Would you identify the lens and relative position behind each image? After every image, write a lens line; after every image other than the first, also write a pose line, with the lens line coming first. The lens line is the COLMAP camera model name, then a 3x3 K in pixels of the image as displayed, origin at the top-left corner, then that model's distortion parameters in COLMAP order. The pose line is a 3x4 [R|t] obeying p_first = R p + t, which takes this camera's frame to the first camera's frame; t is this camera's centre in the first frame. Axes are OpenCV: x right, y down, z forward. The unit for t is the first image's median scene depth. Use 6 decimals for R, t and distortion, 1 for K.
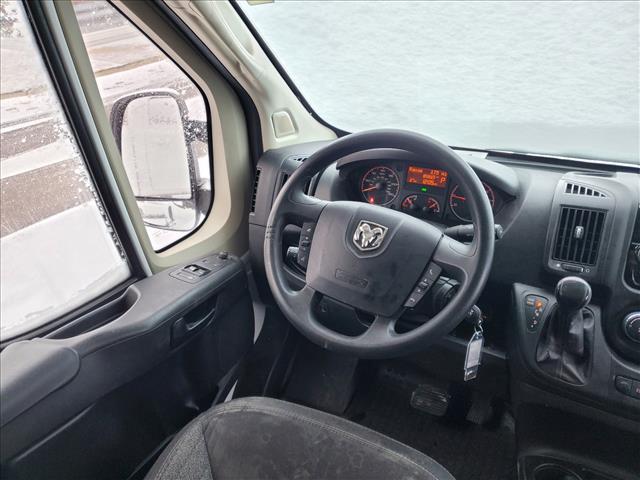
lens RADIAL K [[486.2, 0, 320.0], [0, 486.2, 240.0], [0, 0, 1]] dist [0.008821, -0.004259]
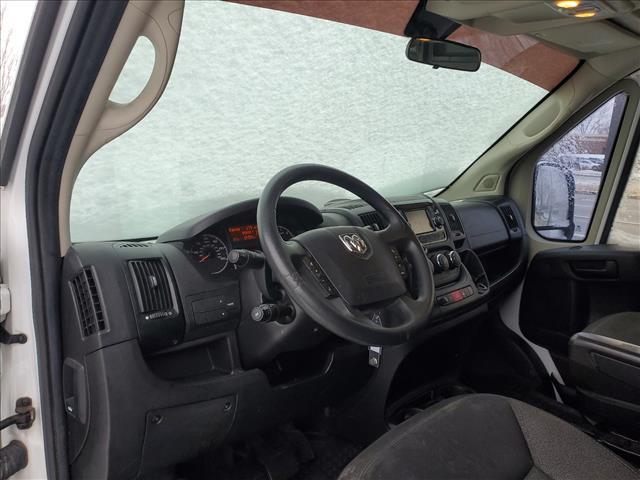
lens RADIAL K [[486.2, 0, 320.0], [0, 486.2, 240.0], [0, 0, 1]] dist [0.008821, -0.004259]
pose [[0.297504, -0.128424, 0.946044, -0.934278], [0.448150, 0.893743, -0.019607, -0.026863], [-0.843002, 0.429802, 0.323446, 0.655329]]
